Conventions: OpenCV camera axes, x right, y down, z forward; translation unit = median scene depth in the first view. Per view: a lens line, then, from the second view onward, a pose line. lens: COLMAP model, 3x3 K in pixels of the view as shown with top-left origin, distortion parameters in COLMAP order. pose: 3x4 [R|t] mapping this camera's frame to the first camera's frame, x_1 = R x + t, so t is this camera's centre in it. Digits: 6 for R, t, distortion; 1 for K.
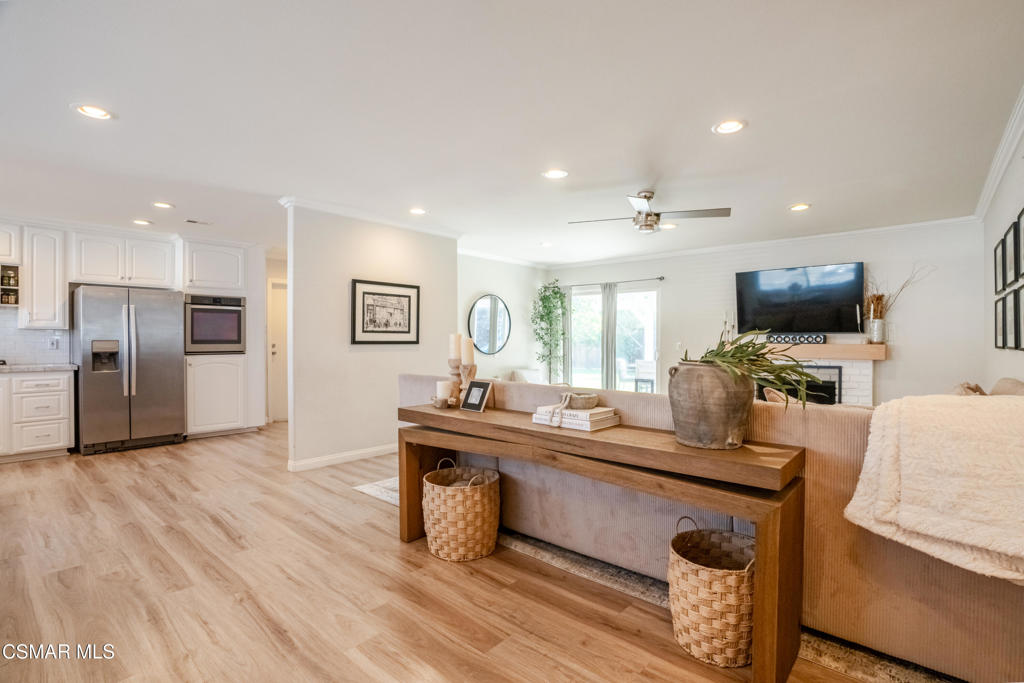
lens RADIAL K [[483.9, 0, 515.4], [0, 483.9, 341.5], [0, 0, 1]] dist [-0.062043, 0.023130]
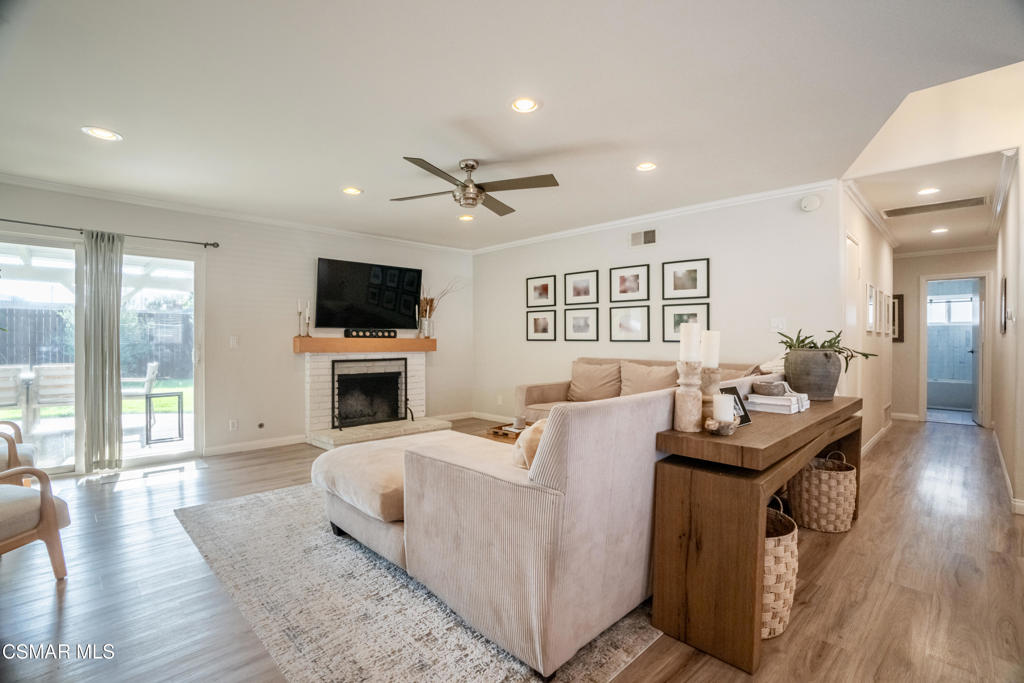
lens RADIAL K [[475.5, 0, 515.6], [0, 475.5, 342.4], [0, 0, 1]] dist [-0.078362, 0.034450]
pose [[0.067714, -0.009975, 0.997655, -0.457408], [-0.003393, 0.999942, 0.010228, 0.002896], [-0.997699, -0.004078, 0.067677, 0.705435]]
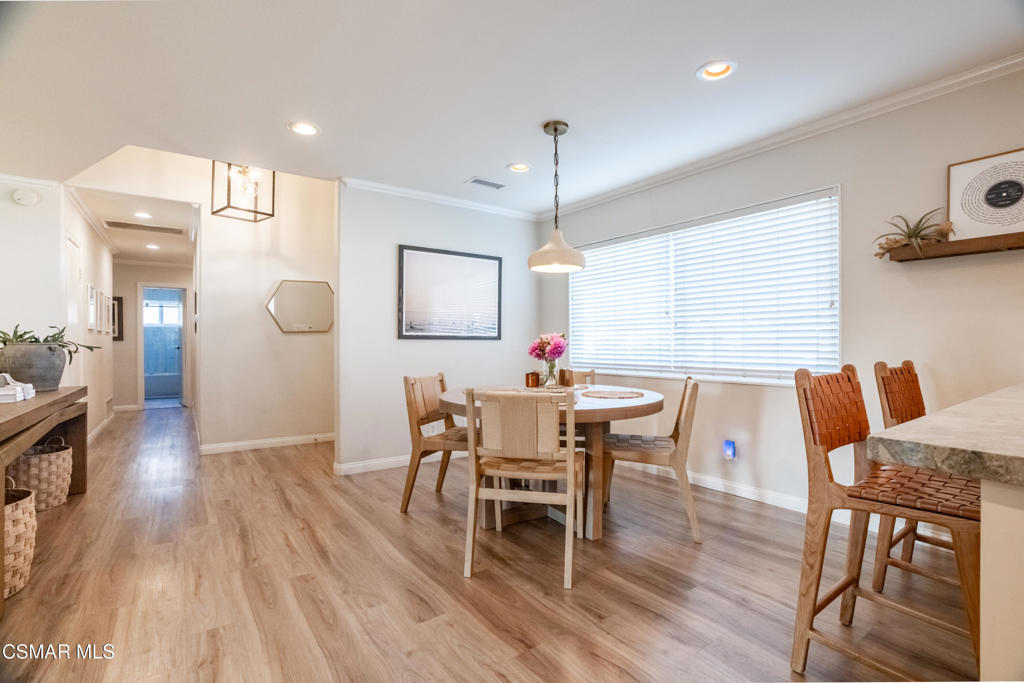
lens RADIAL K [[467.3, 0, 517.1], [0, 467.3, 340.9], [0, 0, 1]] dist [-0.055515, 0.018117]
pose [[-0.976155, 0.000438, 0.217075, -0.604102], [0.000820, 0.999998, 0.001670, 0.012054], [-0.217074, 0.001809, -0.976153, 0.812582]]
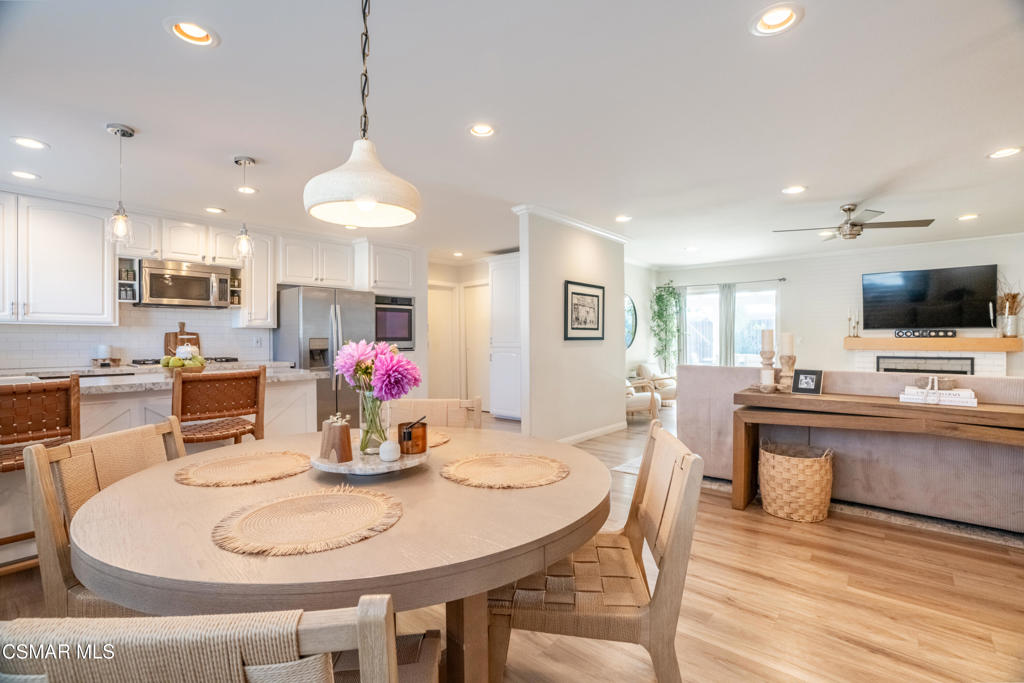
lens RADIAL K [[467.3, 0, 517.1], [0, 467.3, 340.9], [0, 0, 1]] dist [-0.055515, 0.018117]
pose [[0.999894, -0.006000, 0.013289, -0.434838], [0.005946, 0.999974, 0.004115, 0.002237], [-0.013314, -0.004035, 0.999903, -0.056115]]
